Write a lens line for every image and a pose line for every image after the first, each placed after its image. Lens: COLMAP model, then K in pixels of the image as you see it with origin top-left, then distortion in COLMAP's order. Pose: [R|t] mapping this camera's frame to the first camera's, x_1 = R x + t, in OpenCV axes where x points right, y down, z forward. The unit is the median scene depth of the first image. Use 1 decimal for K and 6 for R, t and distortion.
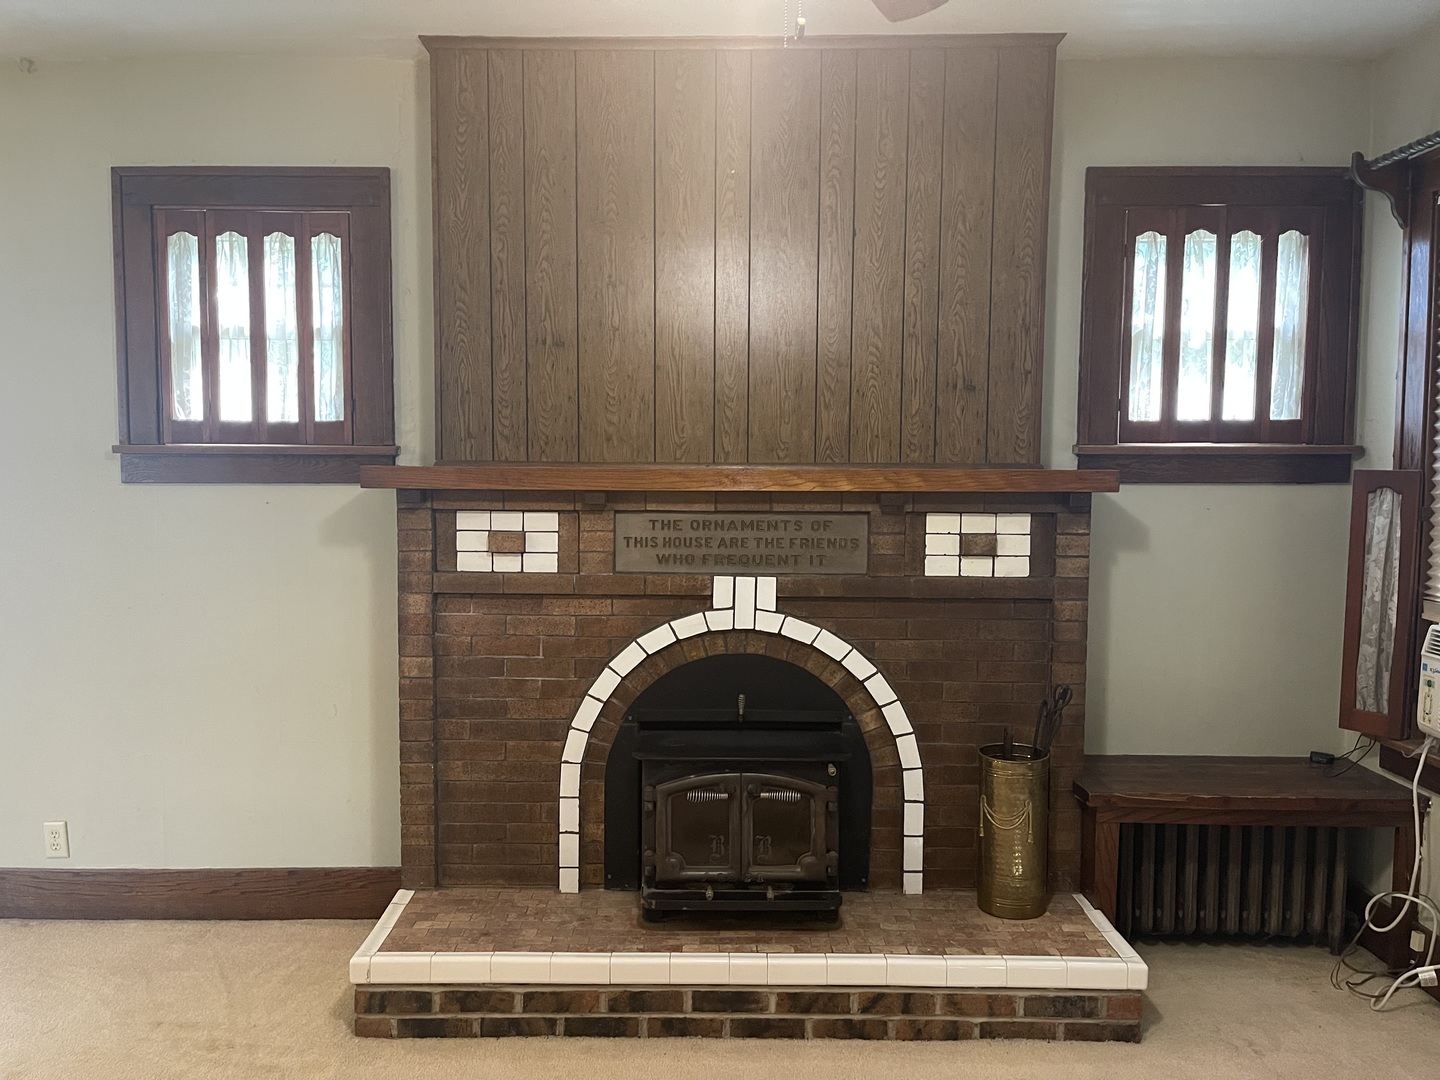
lens RADIAL K [[1100.6, 0, 727.3], [0, 1100.6, 541.6], [0, 0, 1]] dist [0.082594, -0.108438]
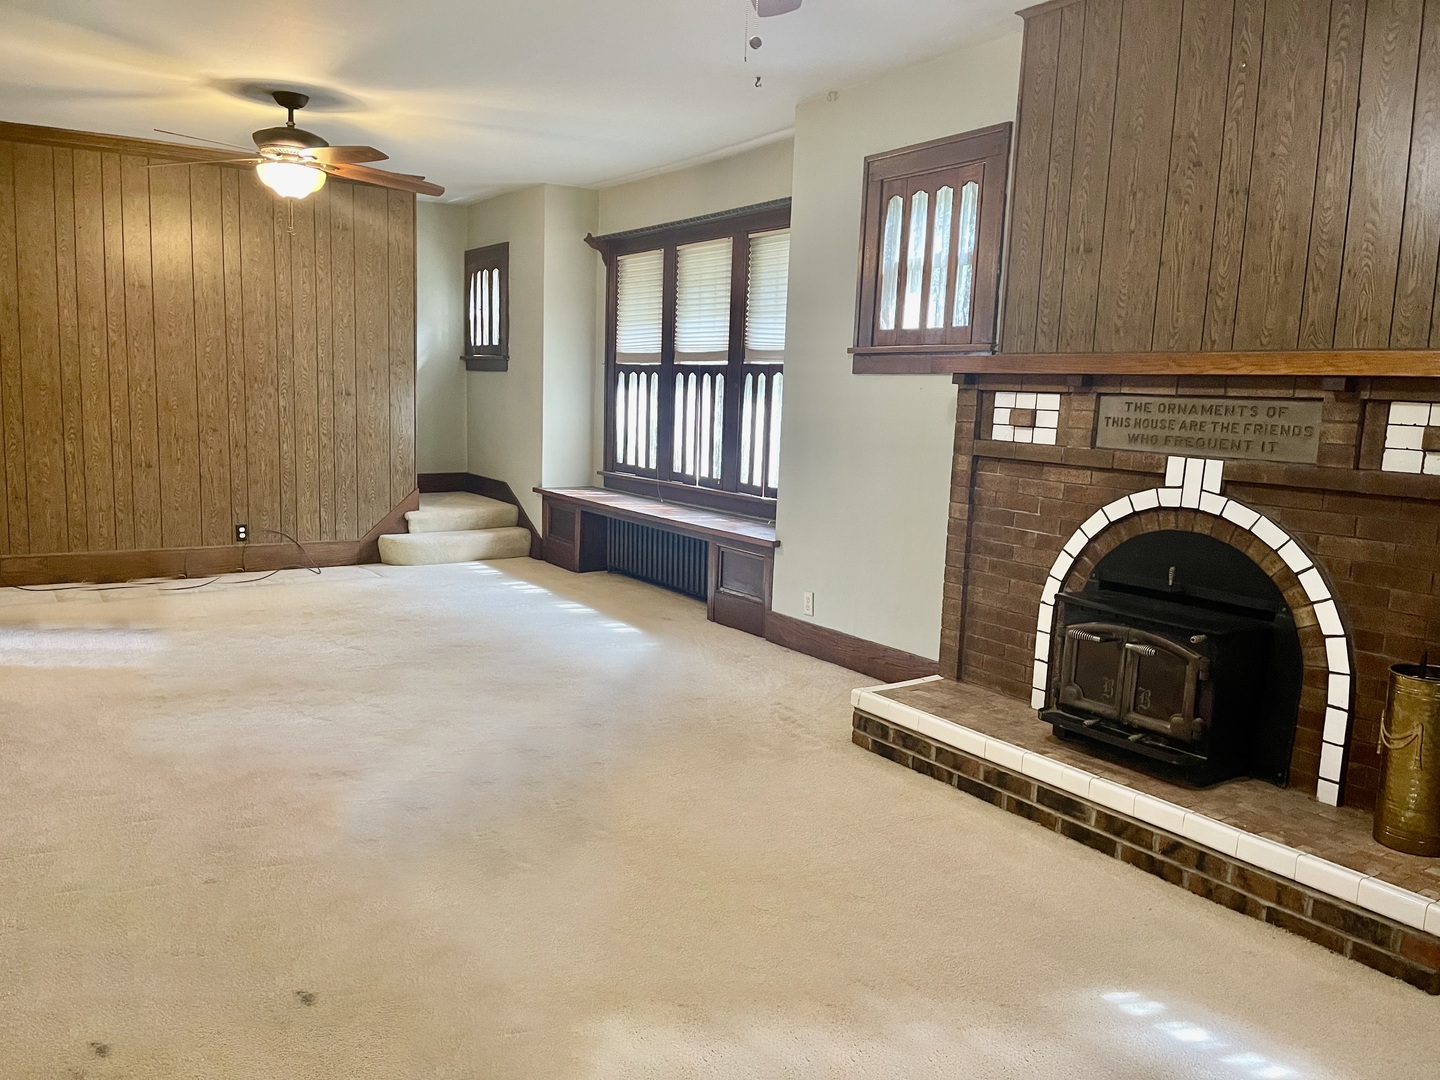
lens RADIAL K [[1100.6, 0, 727.3], [0, 1100.6, 541.6], [0, 0, 1]] dist [0.082594, -0.108438]
pose [[0.563559, 0.127669, -0.816151, 0.641122], [-0.091666, 0.991548, 0.091810, 0.054150], [0.820974, 0.023073, 0.570499, 0.024856]]
